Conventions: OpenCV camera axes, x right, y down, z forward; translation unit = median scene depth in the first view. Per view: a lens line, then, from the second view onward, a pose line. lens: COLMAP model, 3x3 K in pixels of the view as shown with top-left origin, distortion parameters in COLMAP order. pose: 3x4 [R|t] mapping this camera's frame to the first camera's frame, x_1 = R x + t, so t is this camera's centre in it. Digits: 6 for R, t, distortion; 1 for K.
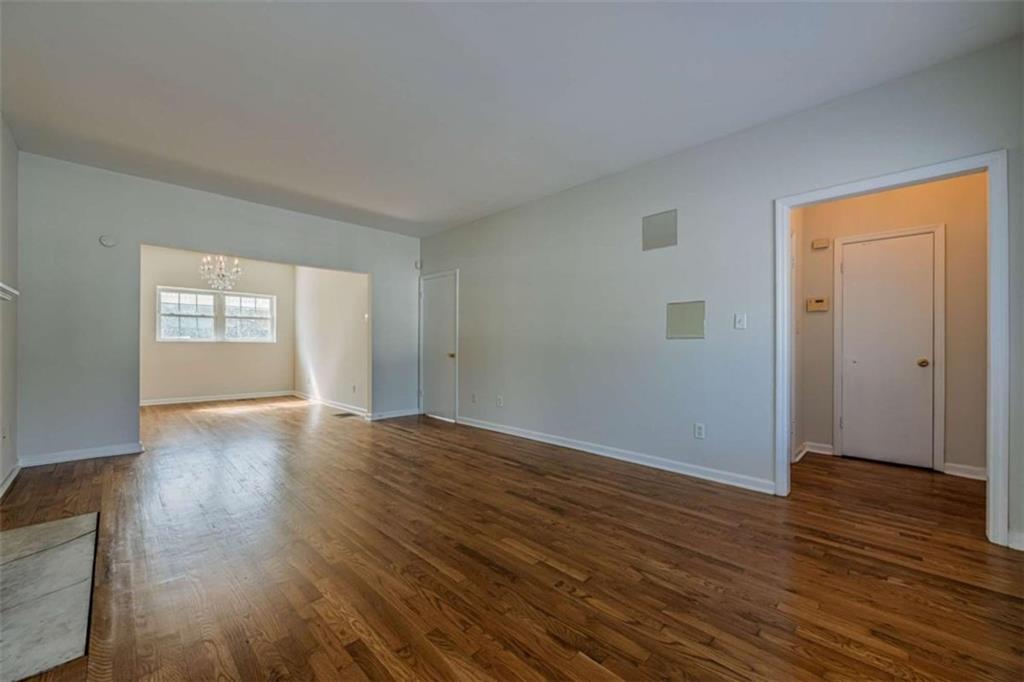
lens RADIAL K [[393.1, 0, 535.4], [0, 393.1, 345.8], [0, 0, 1]] dist [-0.000434, -0.000064]
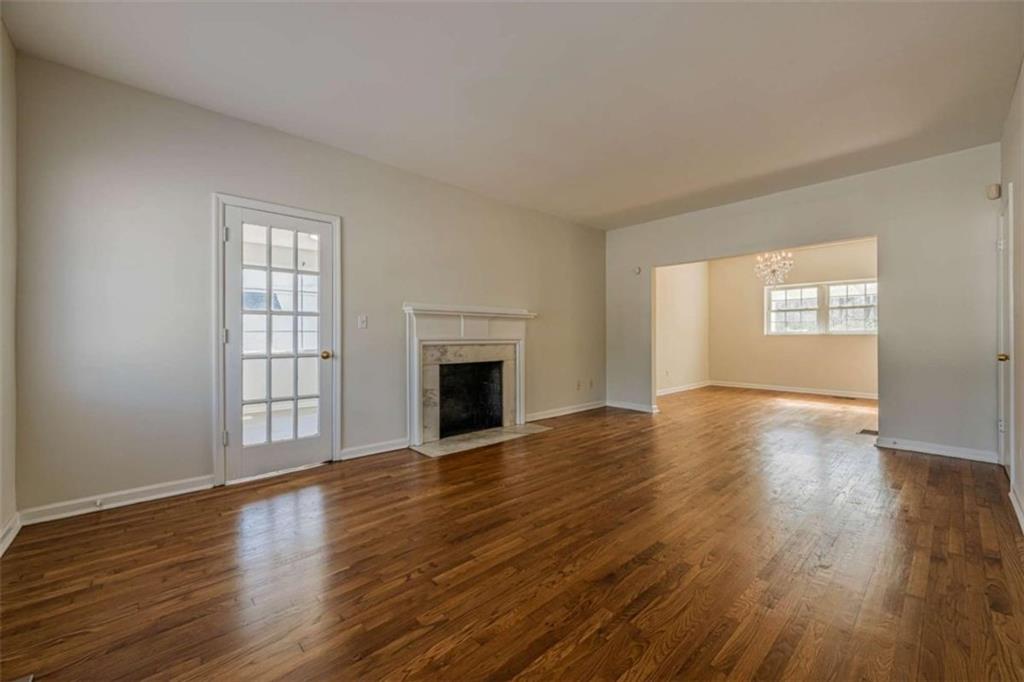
lens RADIAL K [[406.8, 0, 507.0], [0, 406.8, 336.6], [0, 0, 1]] dist [0.000086, -0.000016]
pose [[-0.085779, -0.006798, -0.996291, 0.809533], [0.004846, 0.999962, -0.007241, -0.001486], [0.996302, -0.005449, -0.085743, 0.917198]]
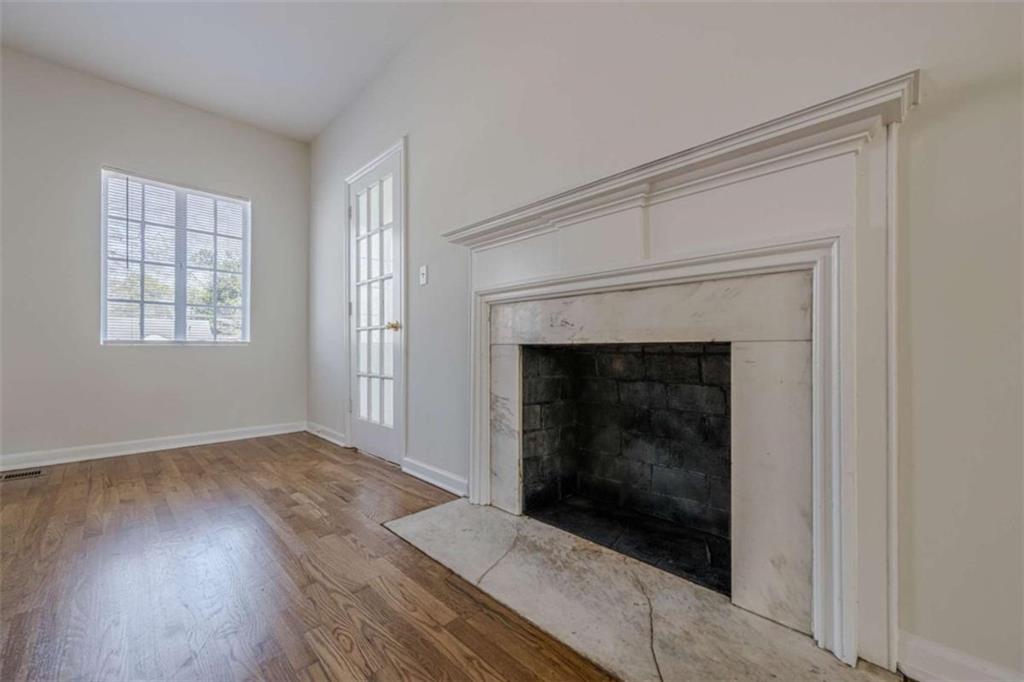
lens RADIAL K [[401.8, 0, 513.3], [0, 401.8, 345.8], [0, 0, 1]] dist [-0.001138, -0.000085]
pose [[-0.999368, -0.004024, 0.035322, -0.884888], [-0.004336, 0.999952, -0.008766, 0.109609], [-0.035285, -0.008913, -0.999338, 1.230863]]
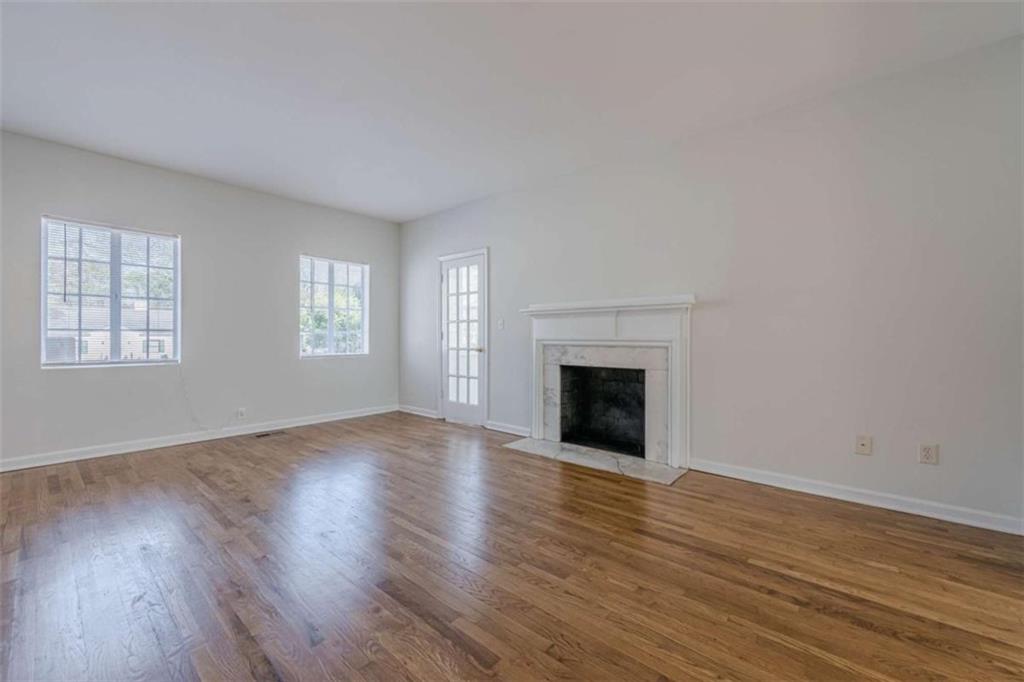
lens RADIAL K [[406.8, 0, 507.0], [0, 406.8, 336.6], [0, 0, 1]] dist [0.000086, -0.000016]
pose [[-0.999573, -0.006027, -0.028601, -0.606635], [-0.005930, 0.999976, -0.003482, -0.007272], [0.028622, -0.003311, -0.999585, 2.144099]]
